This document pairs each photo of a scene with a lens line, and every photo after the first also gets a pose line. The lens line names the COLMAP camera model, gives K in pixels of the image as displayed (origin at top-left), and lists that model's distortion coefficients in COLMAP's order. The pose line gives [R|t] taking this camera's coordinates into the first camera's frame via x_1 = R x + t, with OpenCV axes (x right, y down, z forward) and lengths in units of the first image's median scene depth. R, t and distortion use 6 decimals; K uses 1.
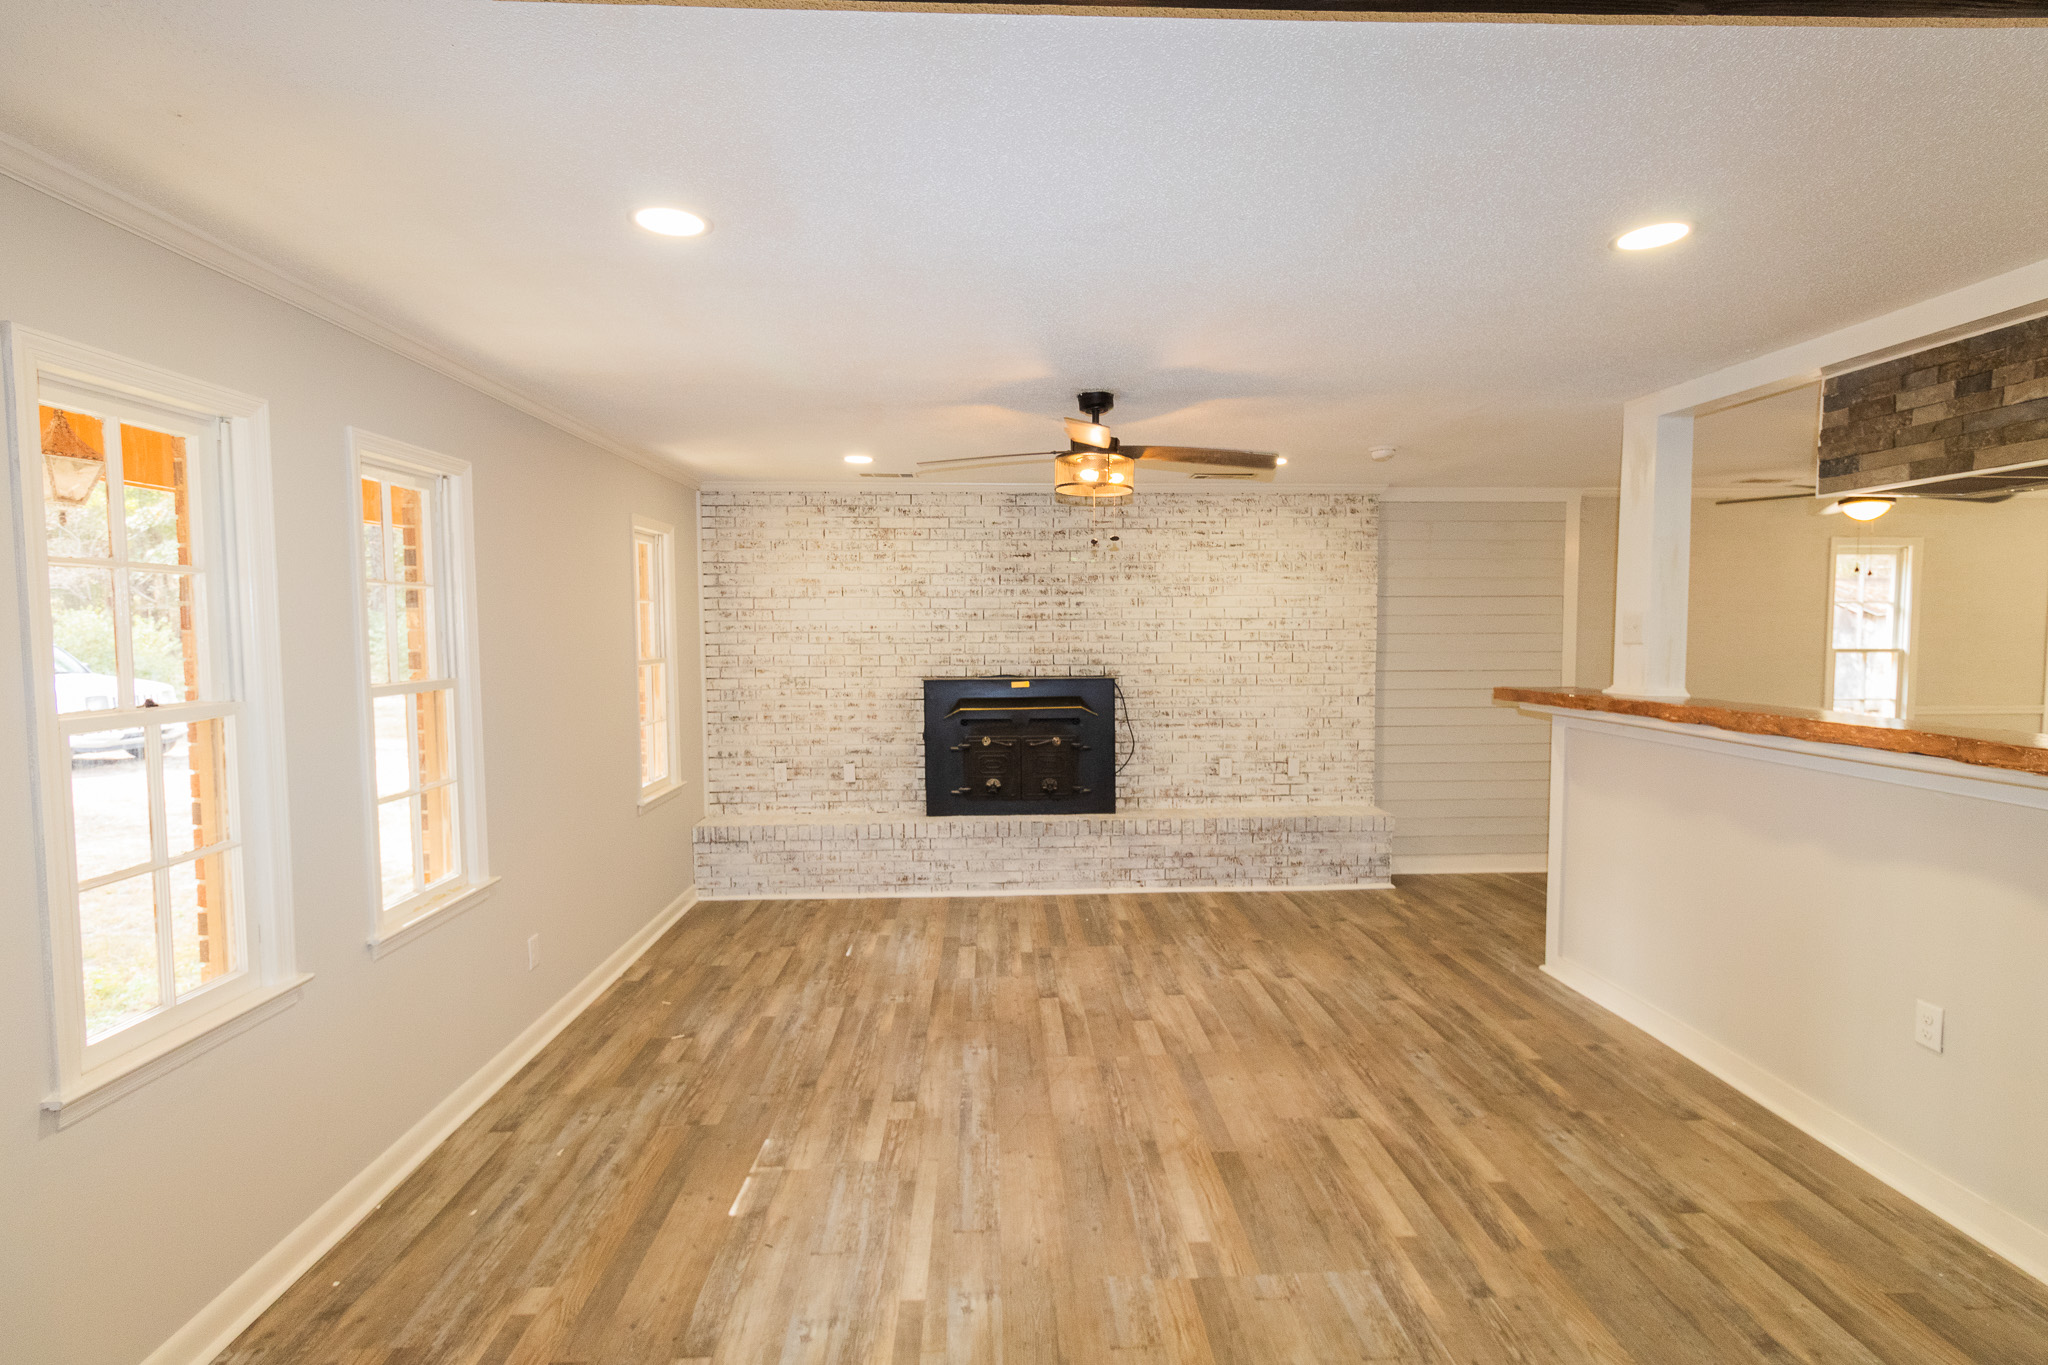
lens RADIAL K [[980.6, 0, 1045.2], [0, 980.6, 690.5], [0, 0, 1]] dist [0.002707, 0.001756]
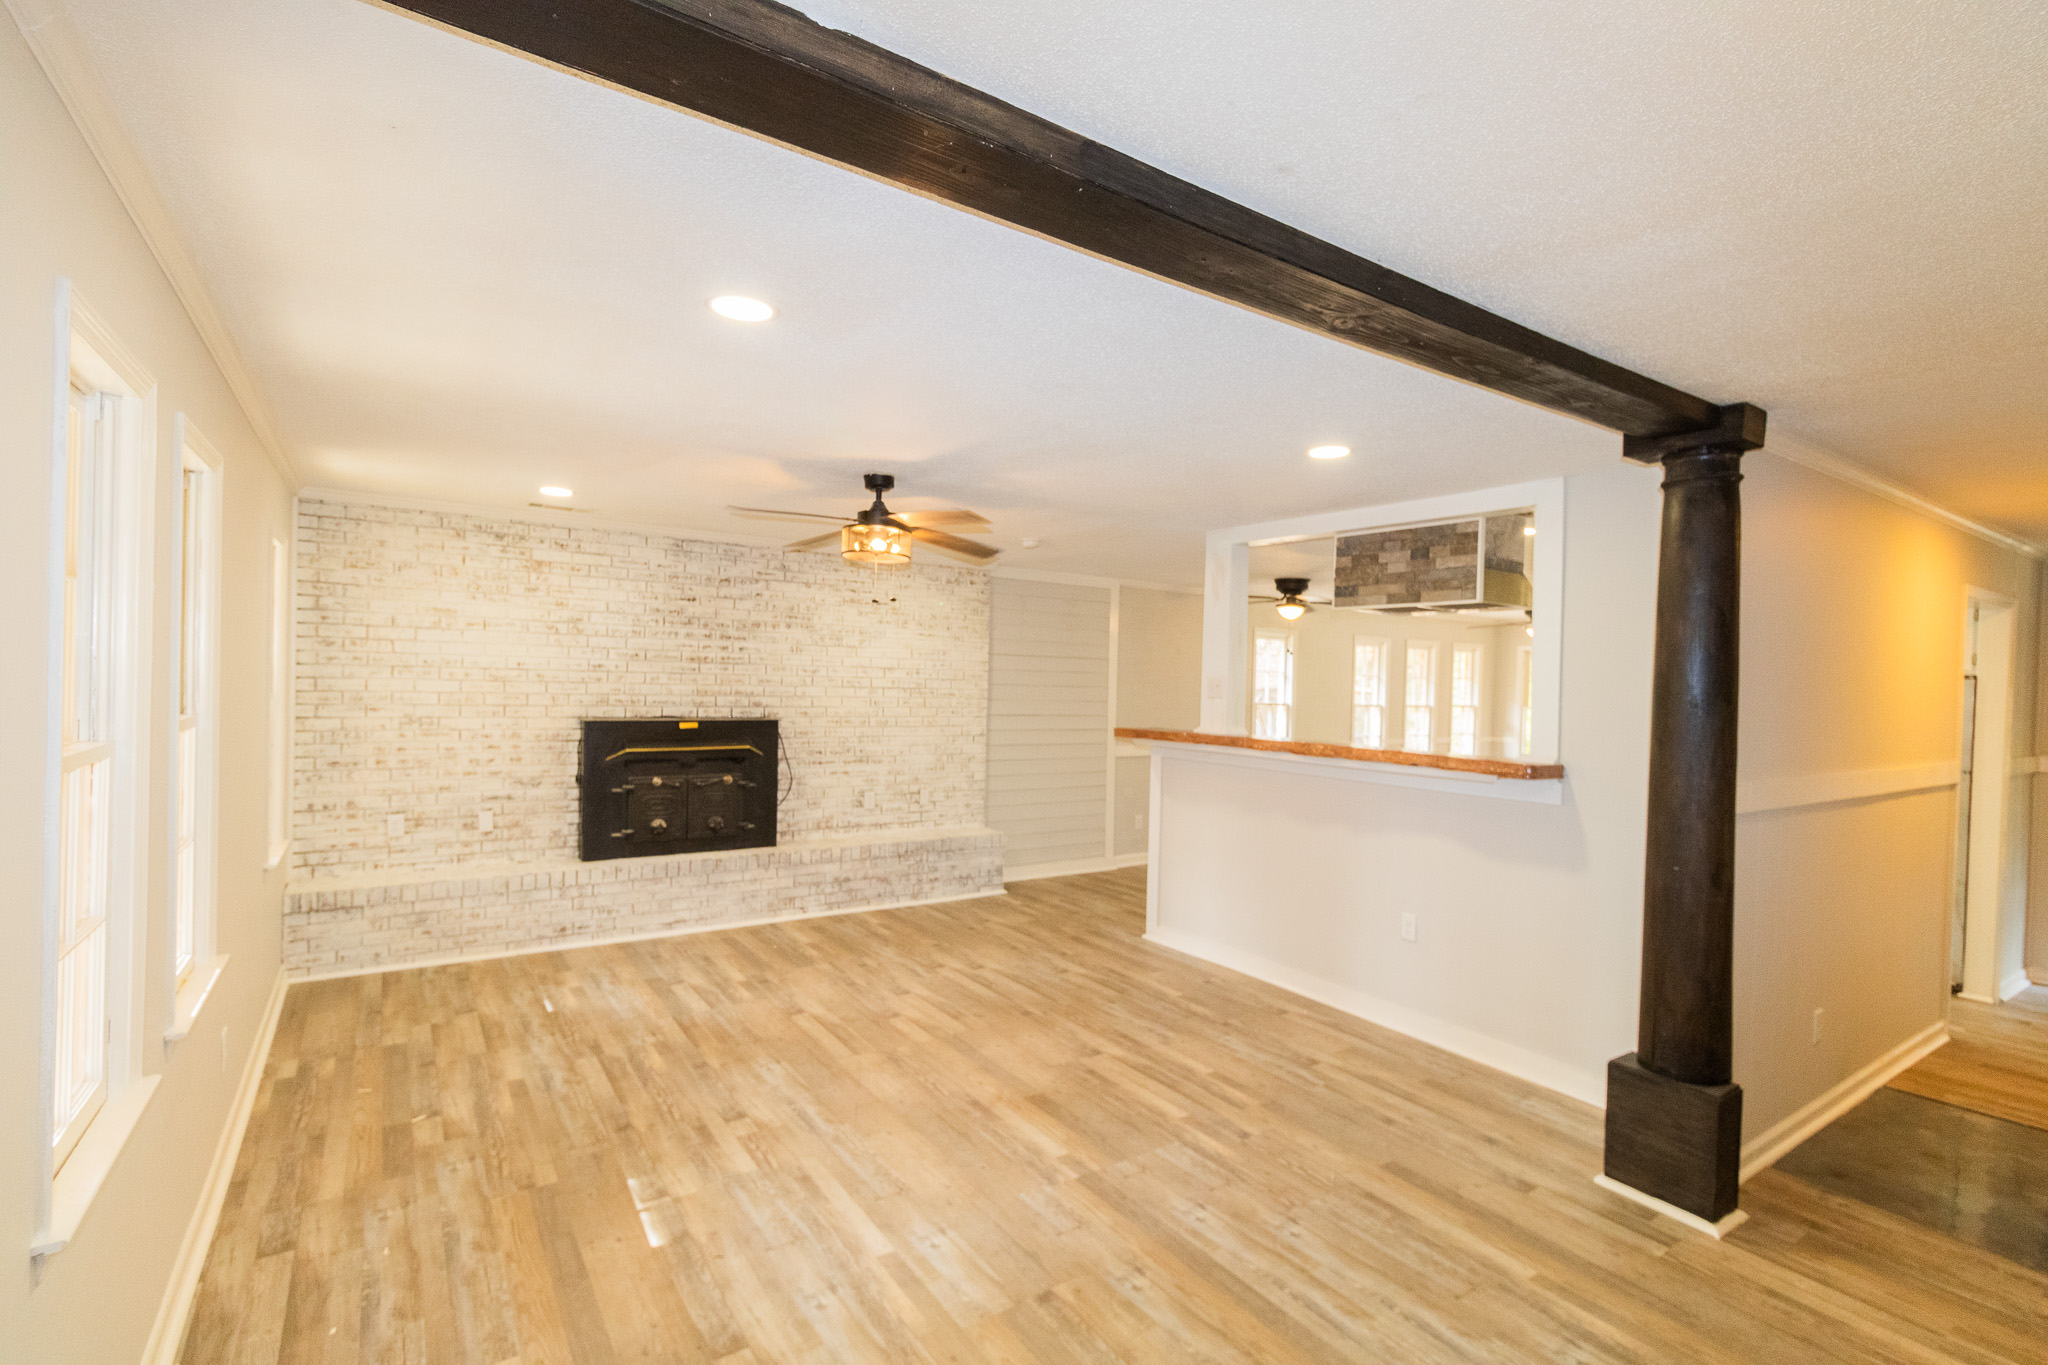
lens RADIAL K [[940.1, 0, 1041.7], [0, 940.1, 691.0], [0, 0, 1]] dist [0.003083, 0.001209]
pose [[0.850566, 0.021360, 0.525435, -0.299023], [0.002384, 0.999008, -0.044470, 0.003457], [-0.525864, 0.039078, 0.849671, -0.035274]]
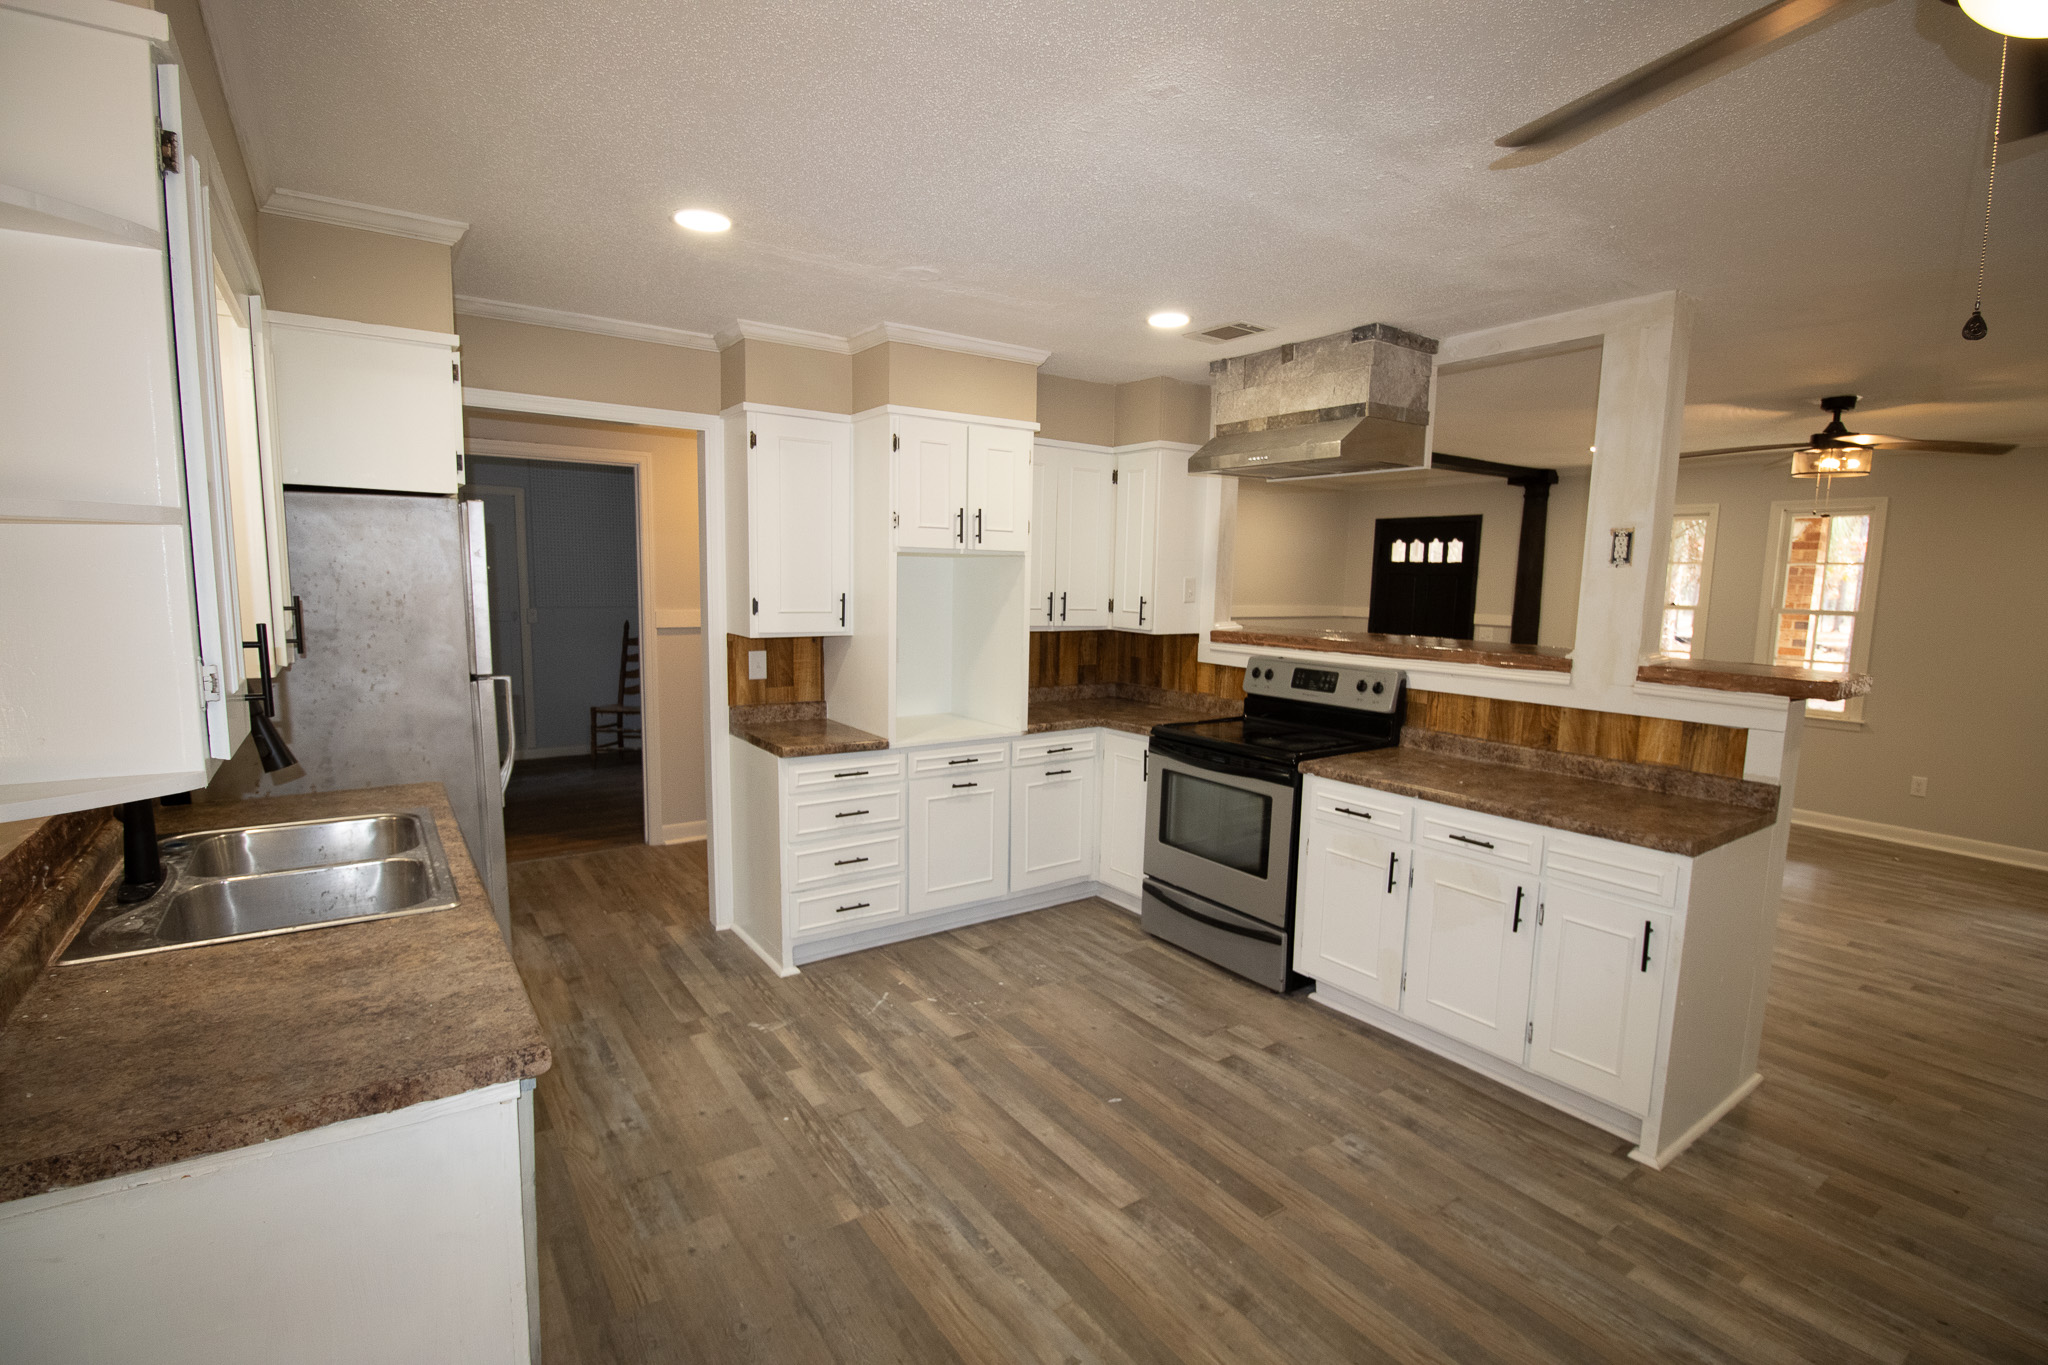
lens RADIAL K [[930.9, 0, 1091.6], [0, 930.9, 690.6], [0, 0, 1]] dist [-0.001720, -0.000560]
pose [[-0.835210, 0.044361, -0.548138, 1.264012], [-0.062475, 0.982634, 0.174719, -0.075037], [0.546370, 0.180172, -0.817935, 1.238596]]
